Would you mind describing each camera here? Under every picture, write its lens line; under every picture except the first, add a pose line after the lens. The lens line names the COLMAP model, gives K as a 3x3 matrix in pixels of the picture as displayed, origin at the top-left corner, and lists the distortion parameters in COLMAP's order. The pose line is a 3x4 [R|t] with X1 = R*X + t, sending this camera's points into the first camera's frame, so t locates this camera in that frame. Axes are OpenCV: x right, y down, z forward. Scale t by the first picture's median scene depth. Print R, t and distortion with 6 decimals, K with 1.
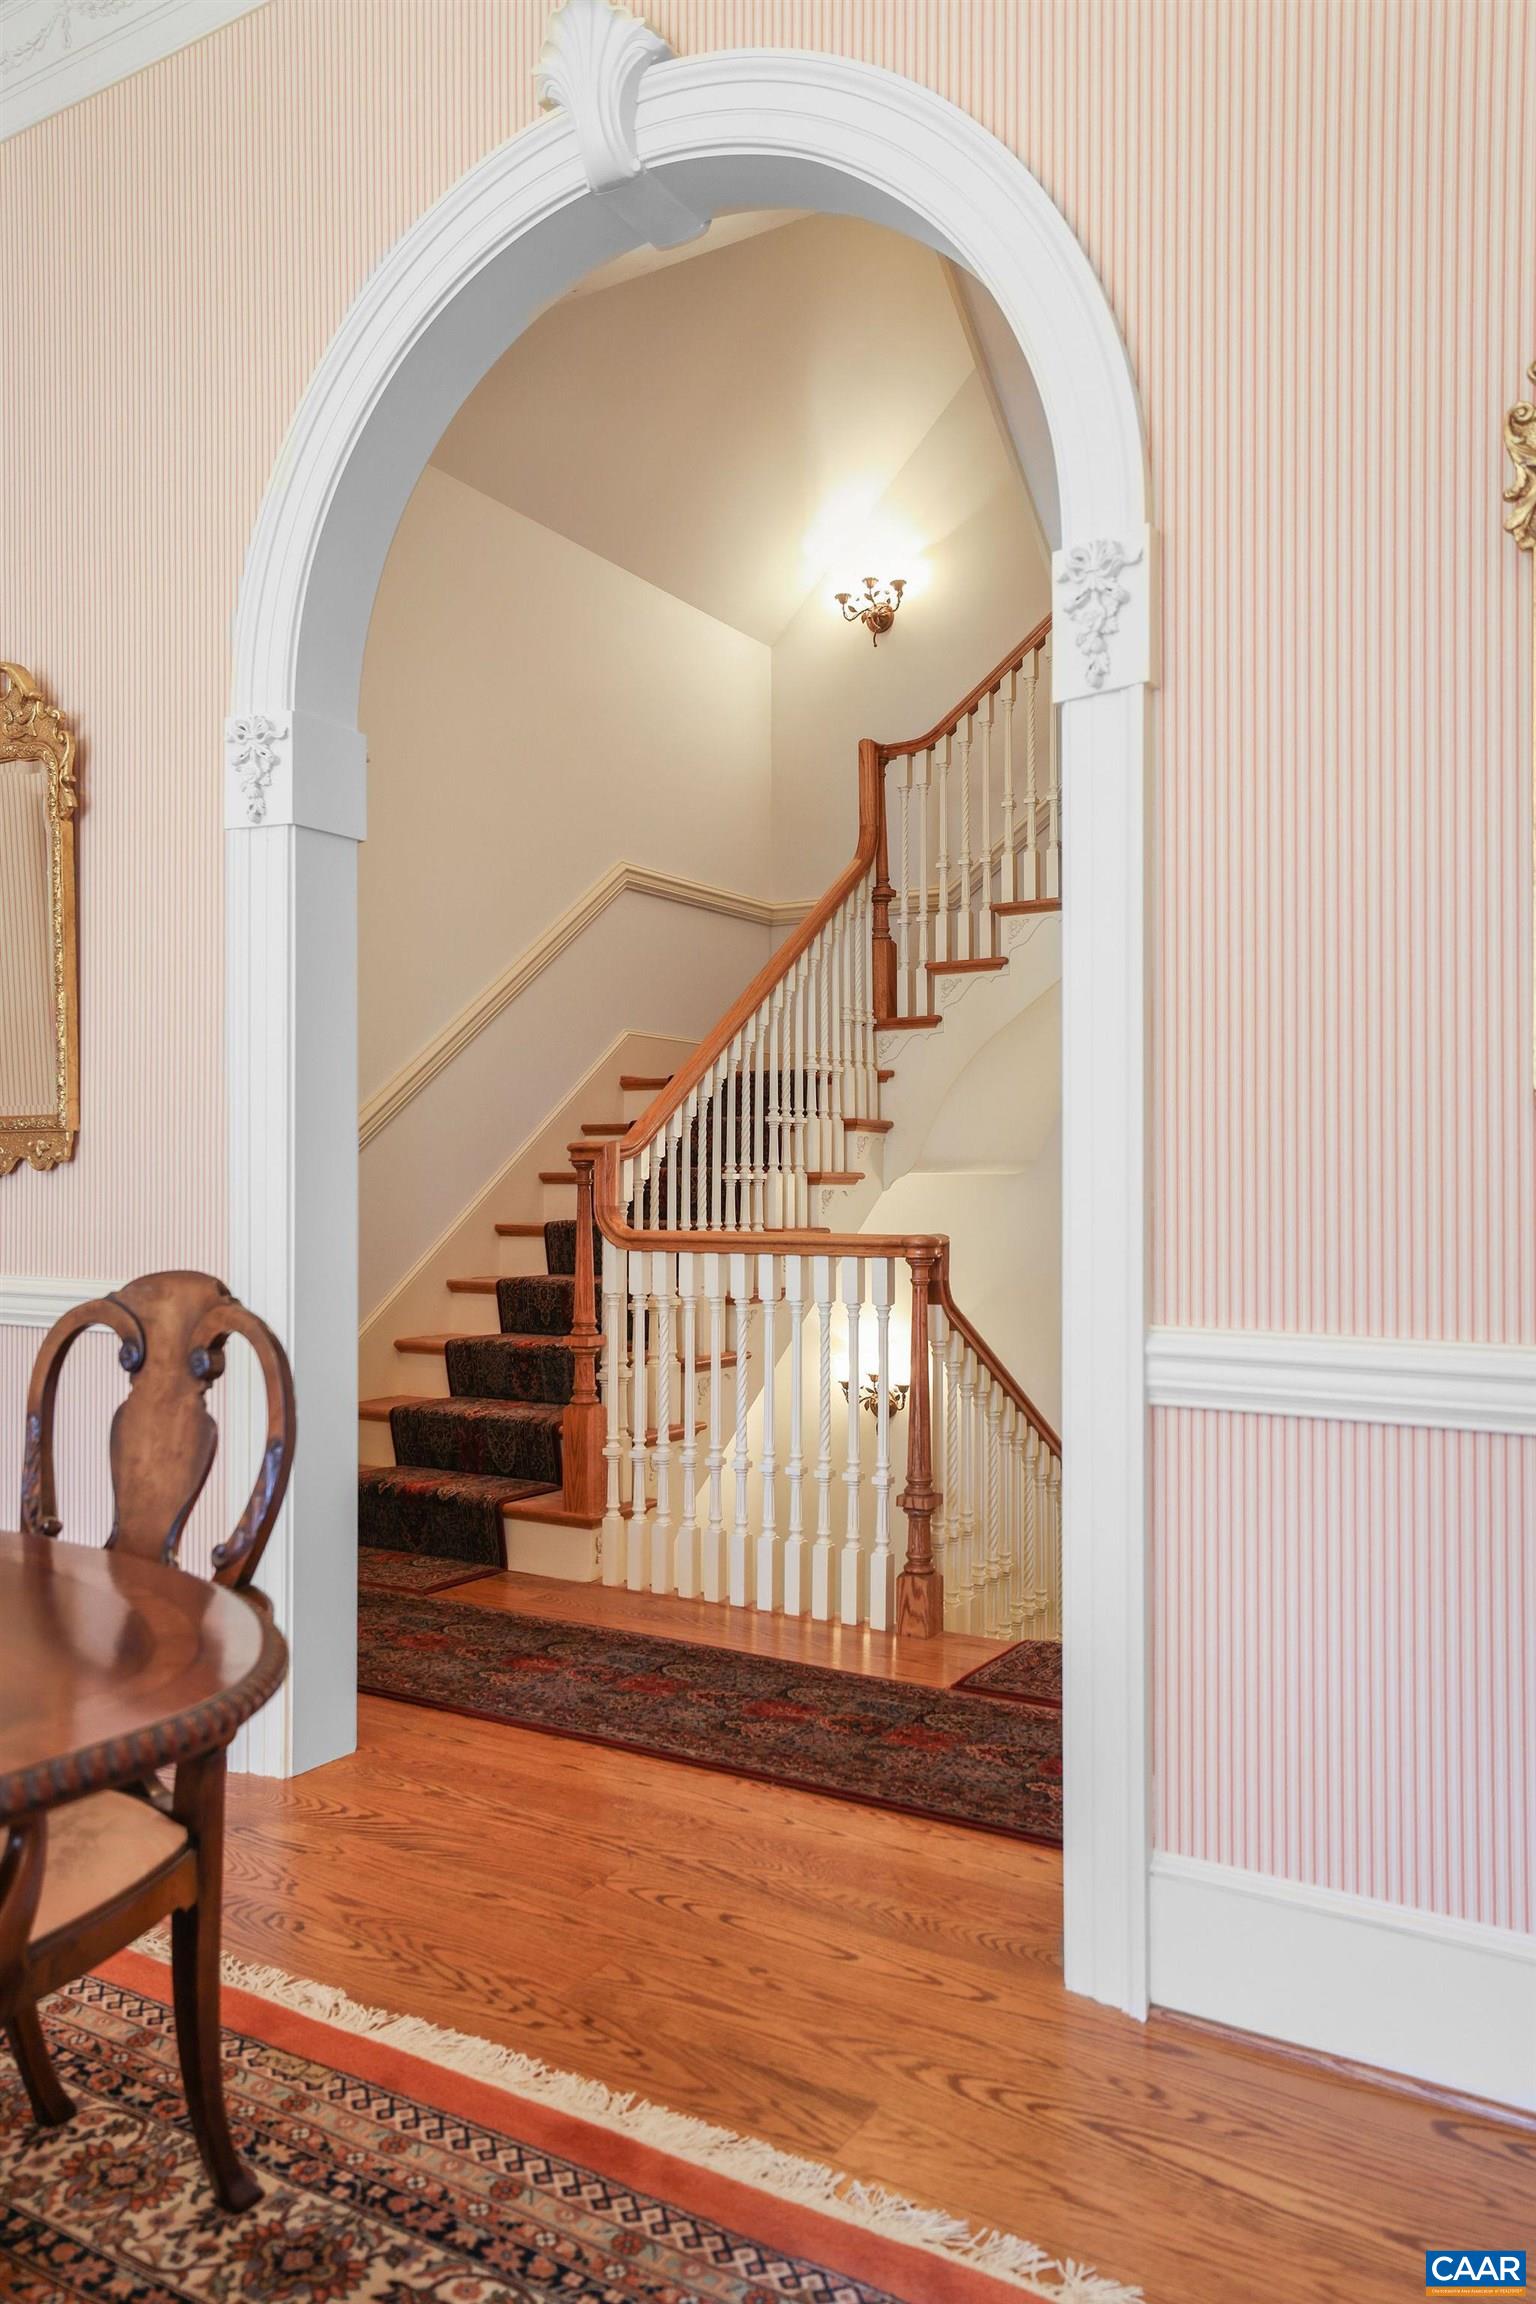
lens RADIAL K [[1673.5, 0, 766.0], [0, 1673.5, 1159.6], [0, 0, 1]] dist [0.053172, 0.010864]
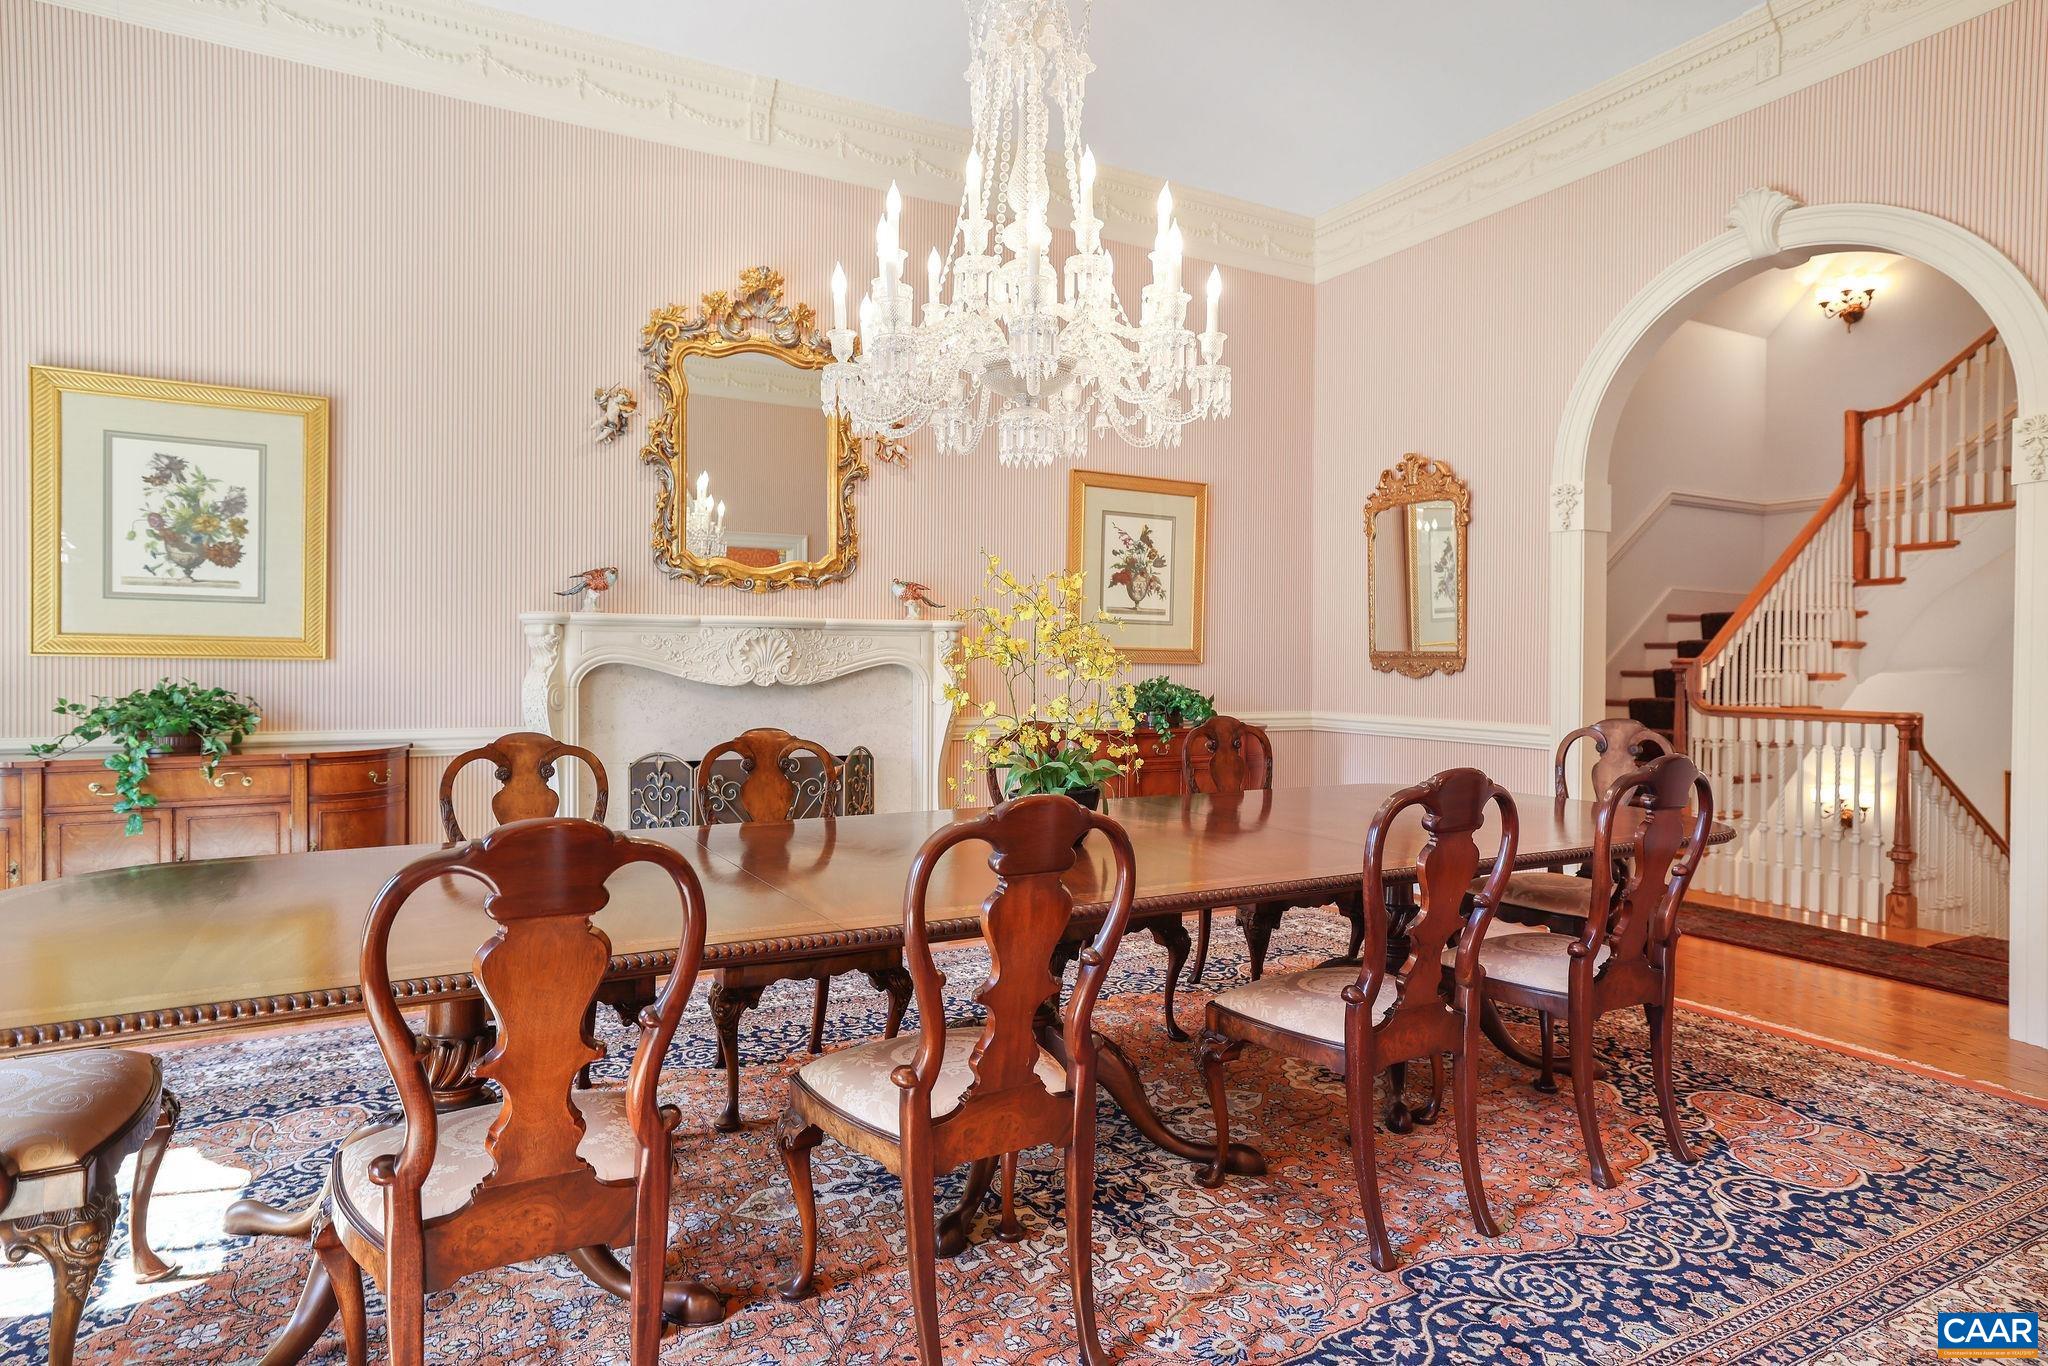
lens RADIAL K [[1181.2, 0, 1024.3], [0, 1181.2, 664.9], [0, 0, 1]] dist [0.018323, 0.010336]
pose [[0.877367, 0.011312, -0.479686, -0.096763], [-0.002200, 0.999806, 0.019553, -0.023727], [0.479815, -0.016100, 0.877222, -0.475160]]
